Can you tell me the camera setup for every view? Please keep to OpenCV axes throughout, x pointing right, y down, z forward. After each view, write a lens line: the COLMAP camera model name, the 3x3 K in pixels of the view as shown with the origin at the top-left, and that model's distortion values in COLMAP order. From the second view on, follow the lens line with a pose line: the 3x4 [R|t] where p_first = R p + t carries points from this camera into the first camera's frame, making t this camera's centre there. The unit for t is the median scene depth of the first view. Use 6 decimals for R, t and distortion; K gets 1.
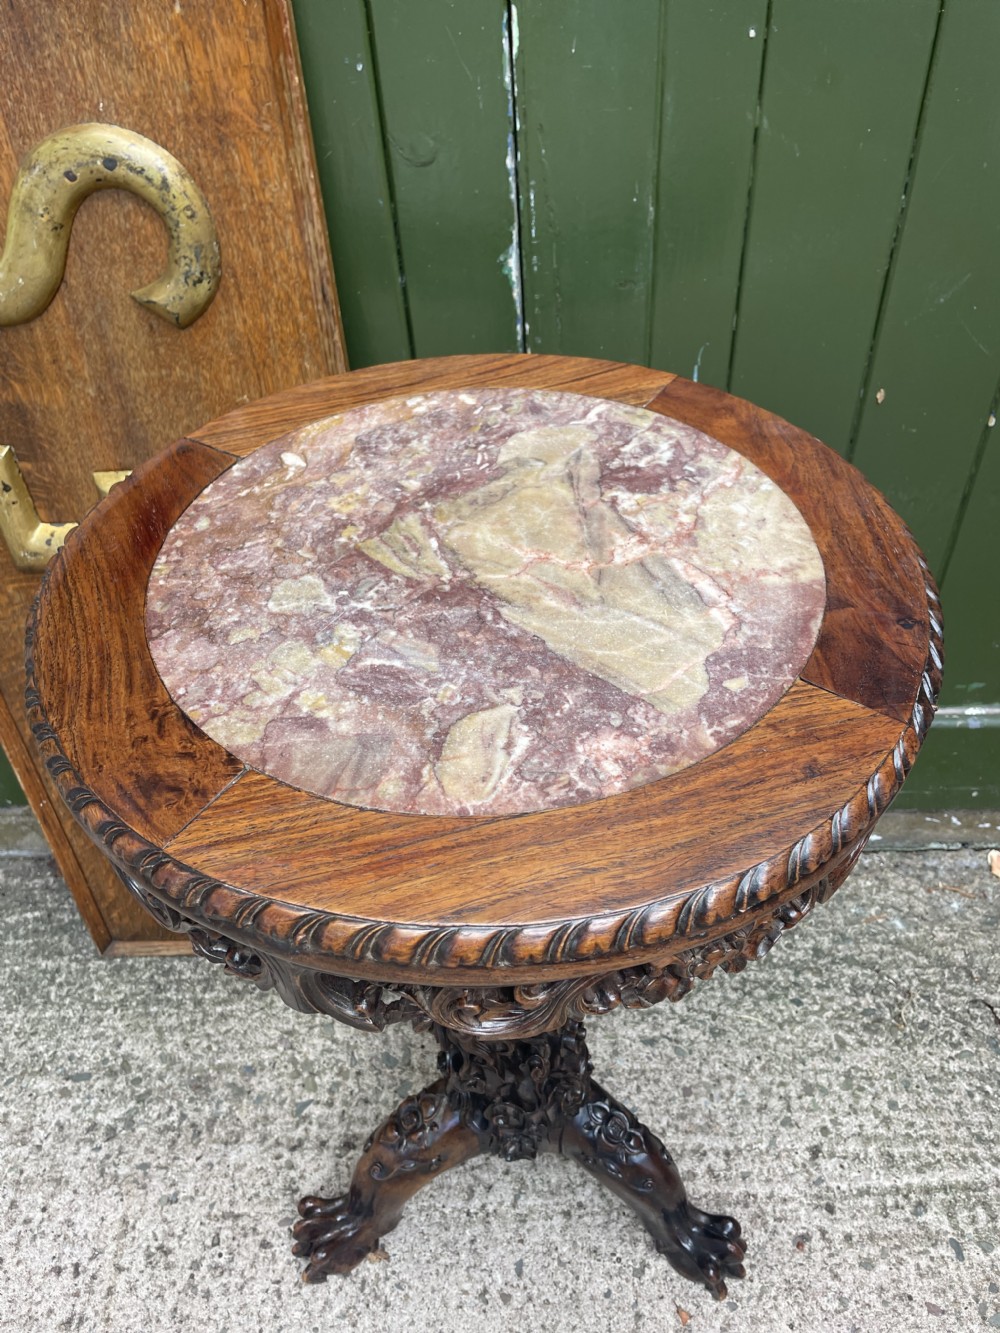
lens RADIAL K [[1027.1, 0, 491.3], [0, 1027.1, 663.9], [0, 0, 1]] dist [0.067507, -0.112948]
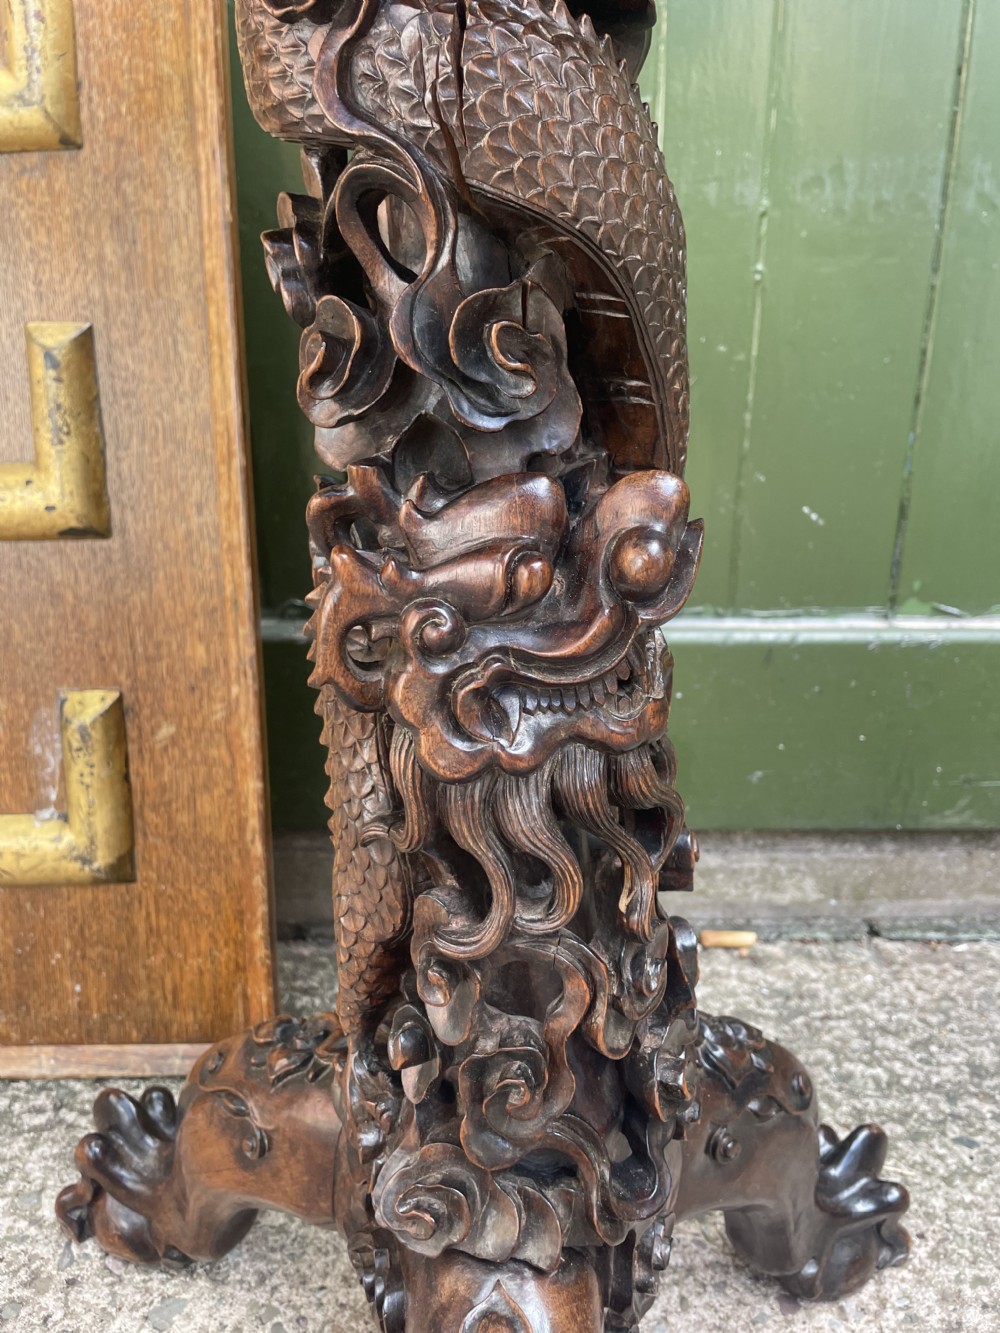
lens RADIAL K [[1027.1, 0, 515.0], [0, 1027.1, 664.2], [0, 0, 1]] dist [0.067507, -0.112948]
pose [[0.995789, 0.048212, 0.077969, 0.018872], [-0.010200, 0.903519, -0.428426, 0.364876], [-0.091101, 0.425827, 0.900207, 0.490935]]
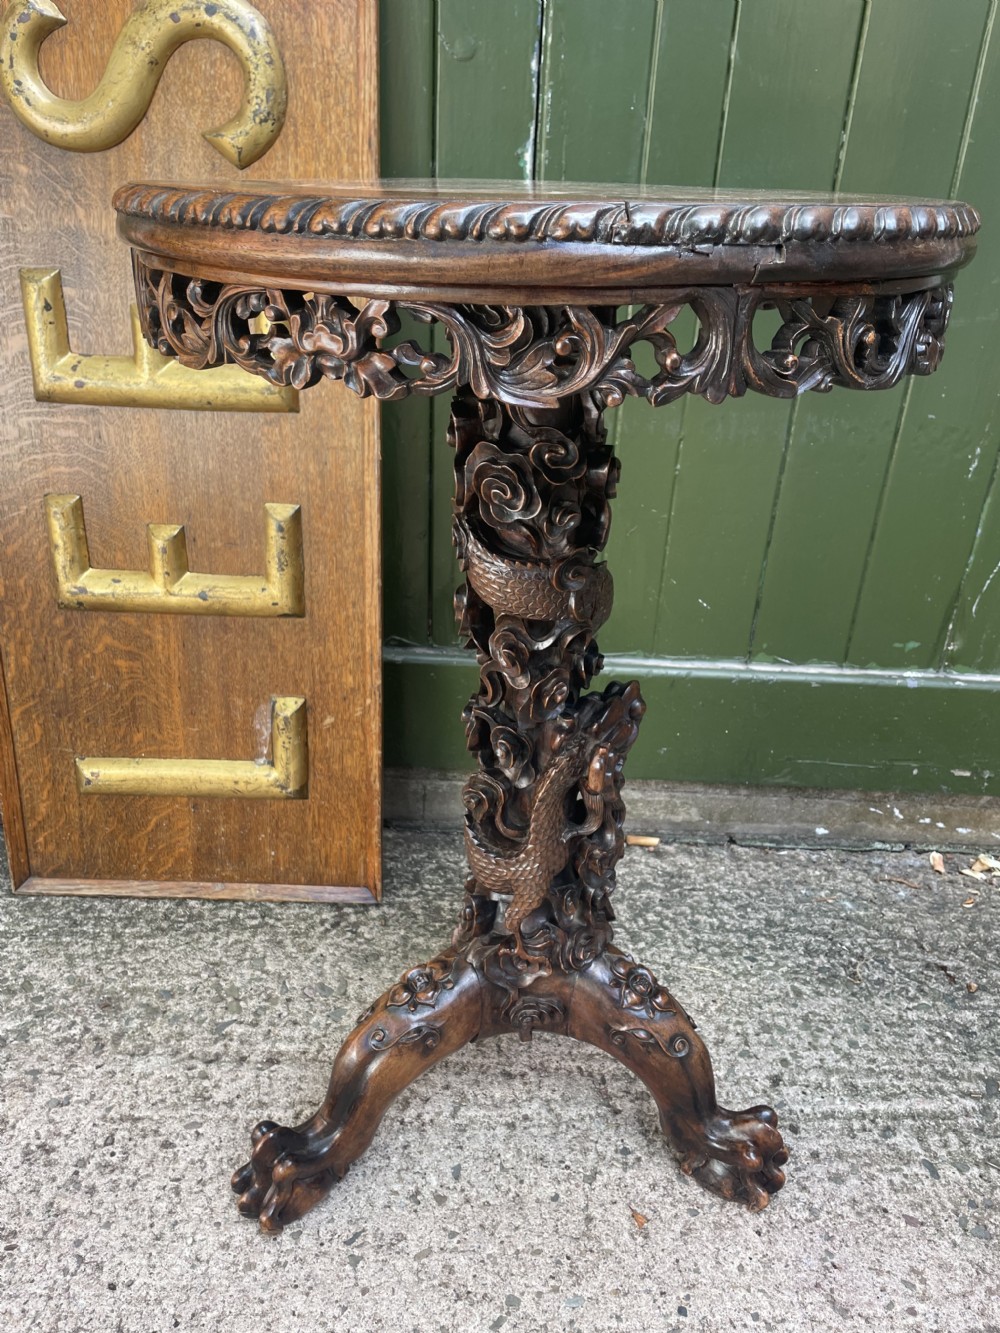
lens RADIAL K [[1027.1, 0, 509.3], [0, 1027.1, 673.6], [0, 0, 1]] dist [0.067507, -0.112948]
pose [[0.993263, 0.085840, 0.077845, -0.031971], [-0.059462, 0.954131, -0.293424, 0.402659], [-0.099462, 0.286819, 0.952808, 0.022227]]
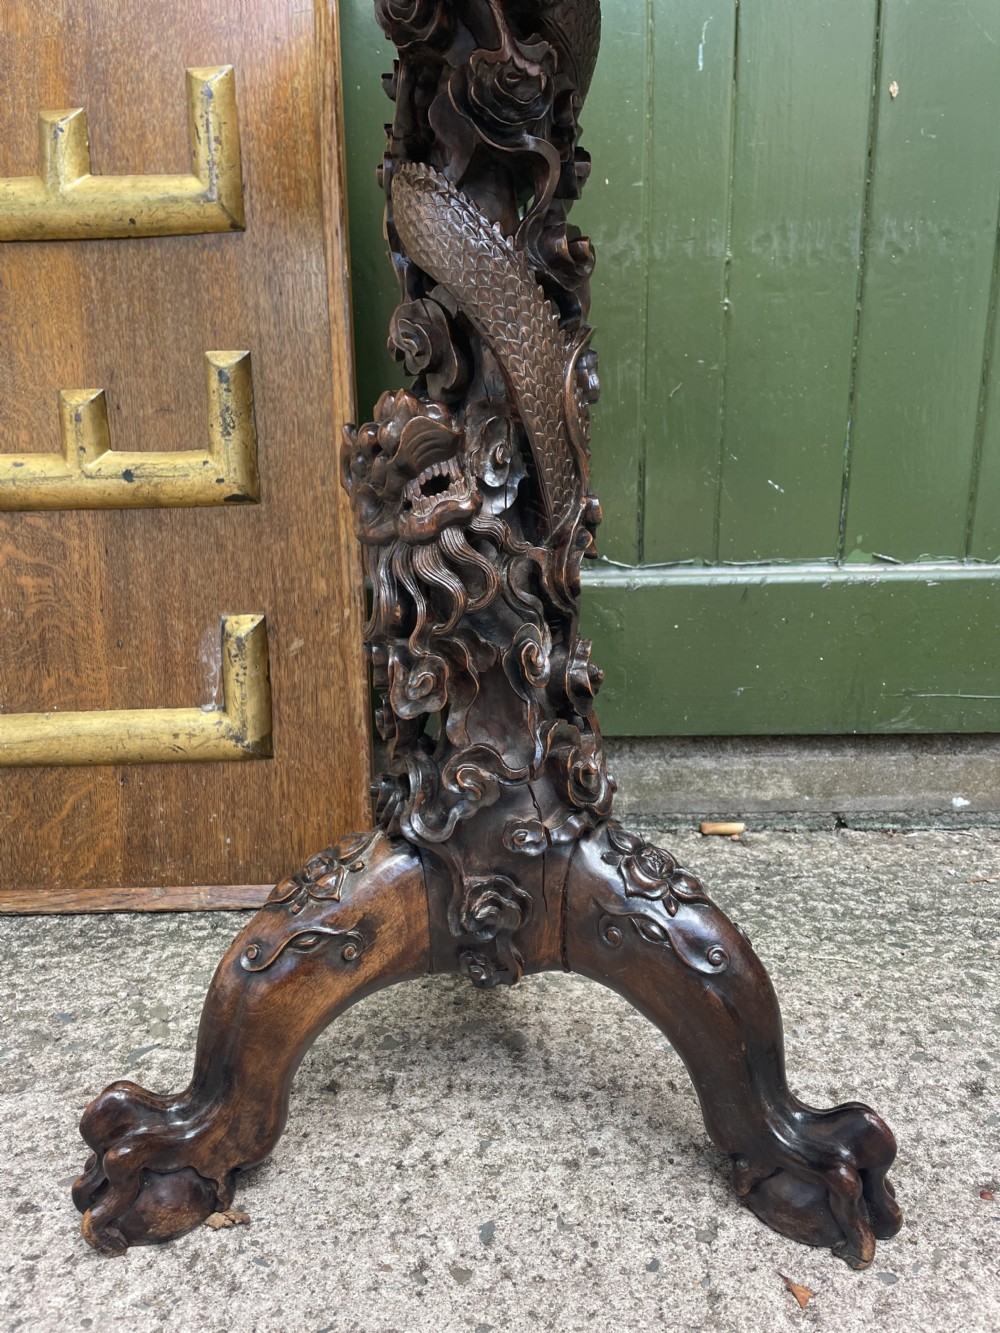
lens RADIAL K [[1027.1, 0, 501.9], [0, 1027.1, 659.1], [0, 0, 1]] dist [0.067507, -0.112948]
pose [[0.998808, 0.038899, 0.029480, 0.006198], [-0.019848, 0.875519, -0.482776, 0.541003], [-0.044590, 0.481616, 0.875248, 0.352152]]
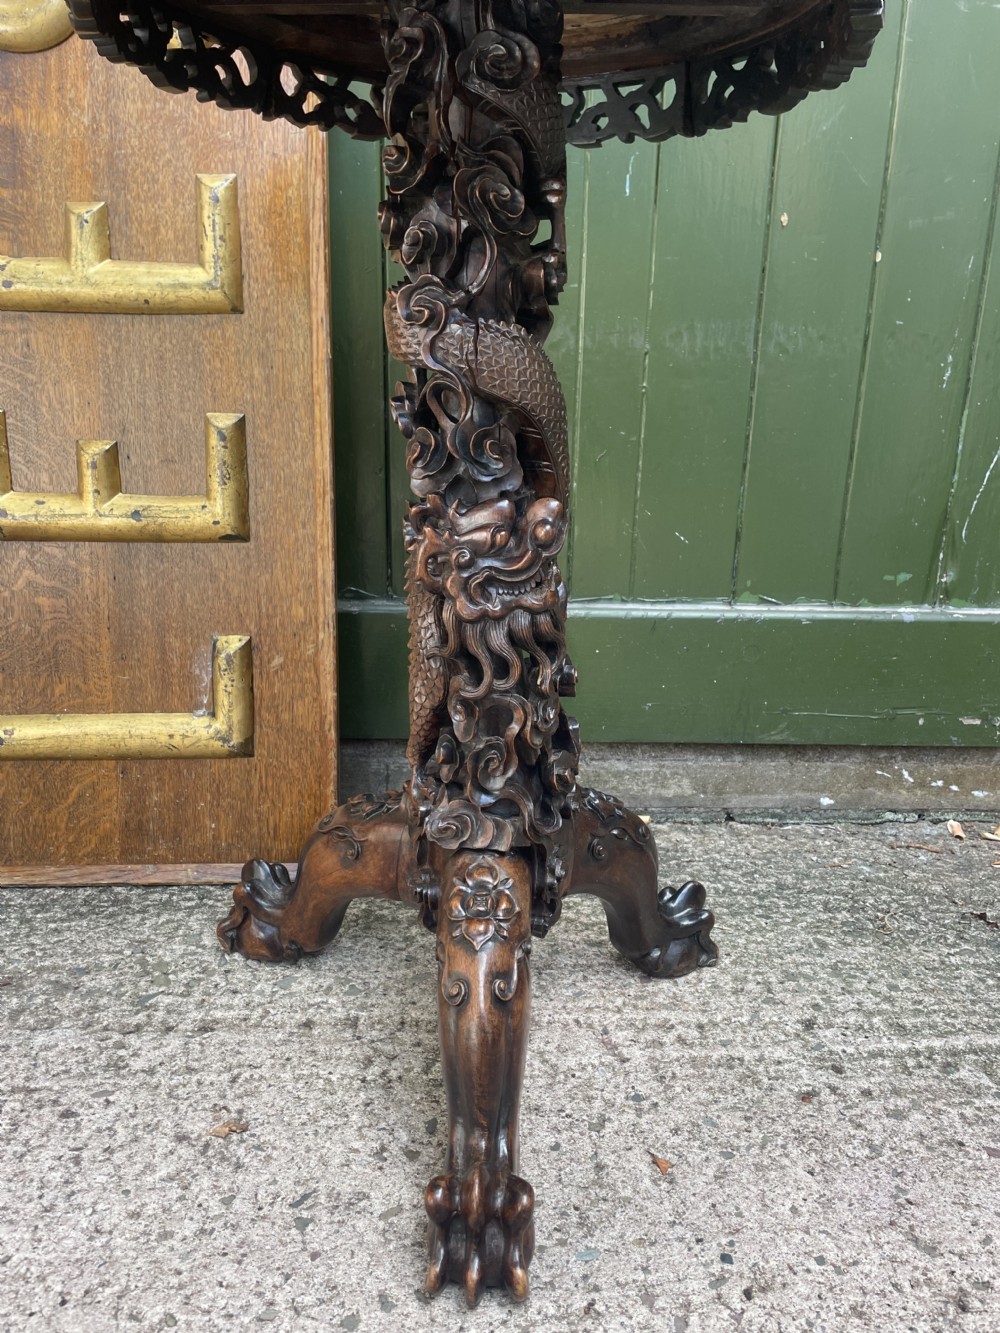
lens RADIAL K [[1027.1, 0, 515.7], [0, 1027.1, 661.9], [0, 0, 1]] dist [0.067507, -0.112948]
pose [[0.992817, 0.063210, 0.101582, -0.008186], [-0.008038, 0.882367, -0.470493, 0.591680], [-0.119373, 0.466297, 0.876537, 0.200058]]
